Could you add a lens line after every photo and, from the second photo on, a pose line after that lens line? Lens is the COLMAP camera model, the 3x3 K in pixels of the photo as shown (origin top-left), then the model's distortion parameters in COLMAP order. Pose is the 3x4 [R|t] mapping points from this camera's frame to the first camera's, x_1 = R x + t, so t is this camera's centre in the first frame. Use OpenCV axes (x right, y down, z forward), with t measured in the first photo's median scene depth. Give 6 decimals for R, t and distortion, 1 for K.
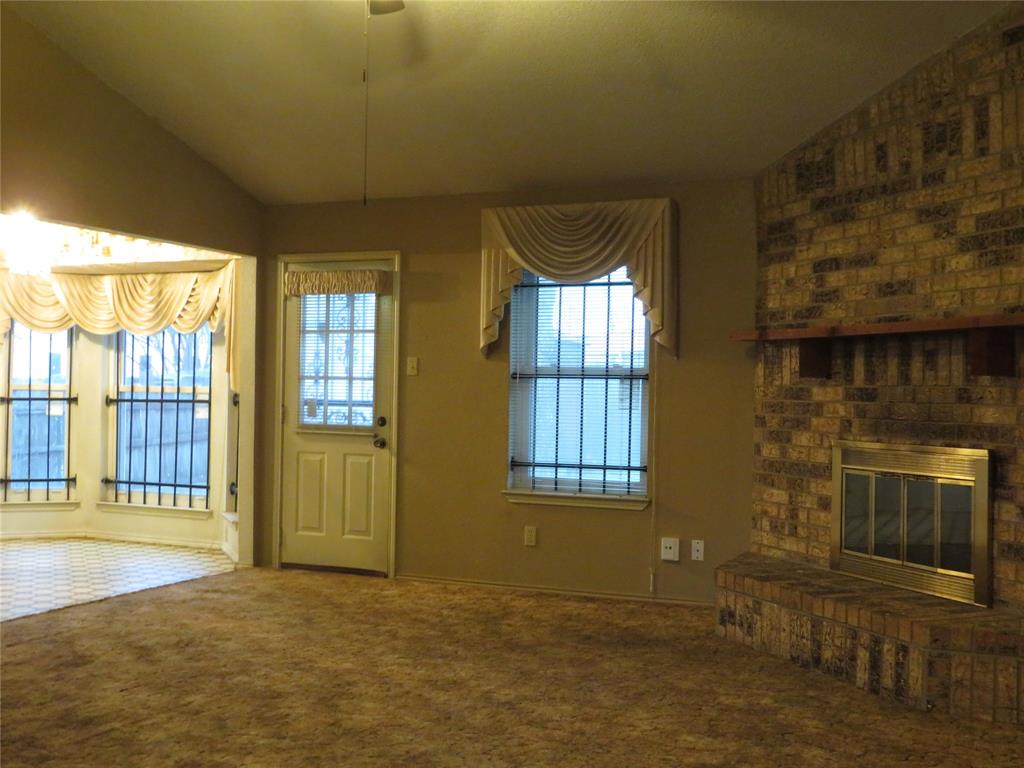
lens RADIAL K [[1163.3, 0, 512.0], [0, 1163.3, 384.0], [0, 0, 1]] dist [-0.064698, 0.038003]
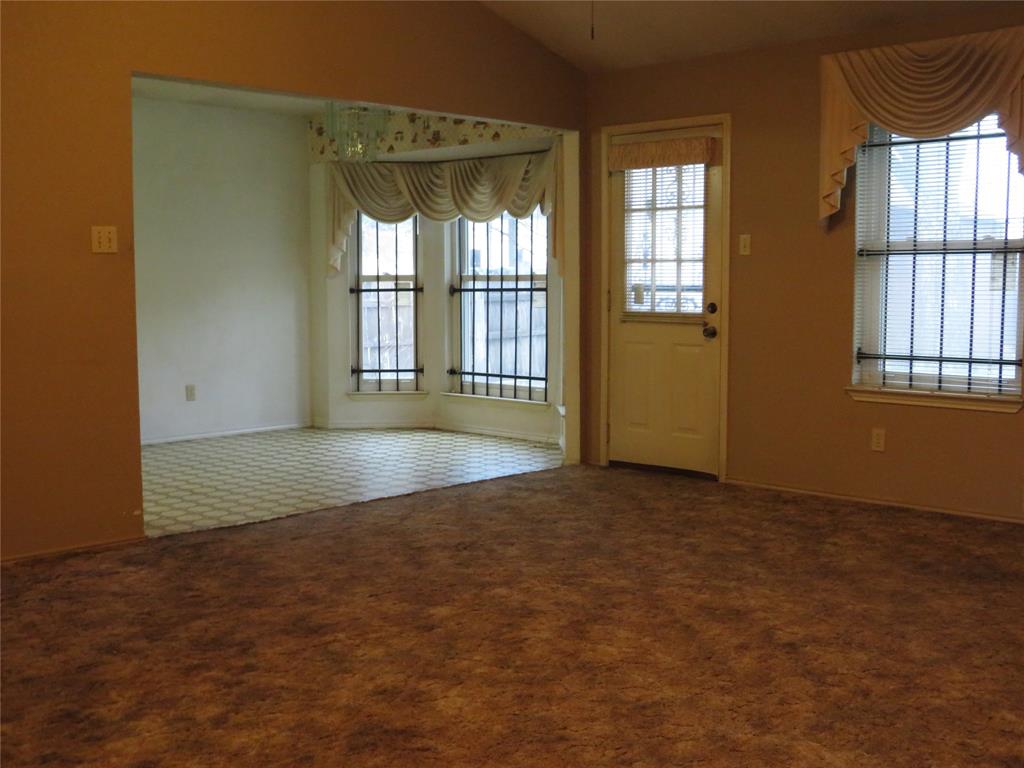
lens RADIAL K [[1163.3, 0, 512.0], [0, 1163.3, 384.0], [0, 0, 1]] dist [-0.064698, 0.038003]
pose [[0.935482, 0.013104, -0.353131, 0.063034], [0.019652, 0.995836, 0.089016, 0.008383], [0.352827, -0.090213, 0.931329, 0.113763]]
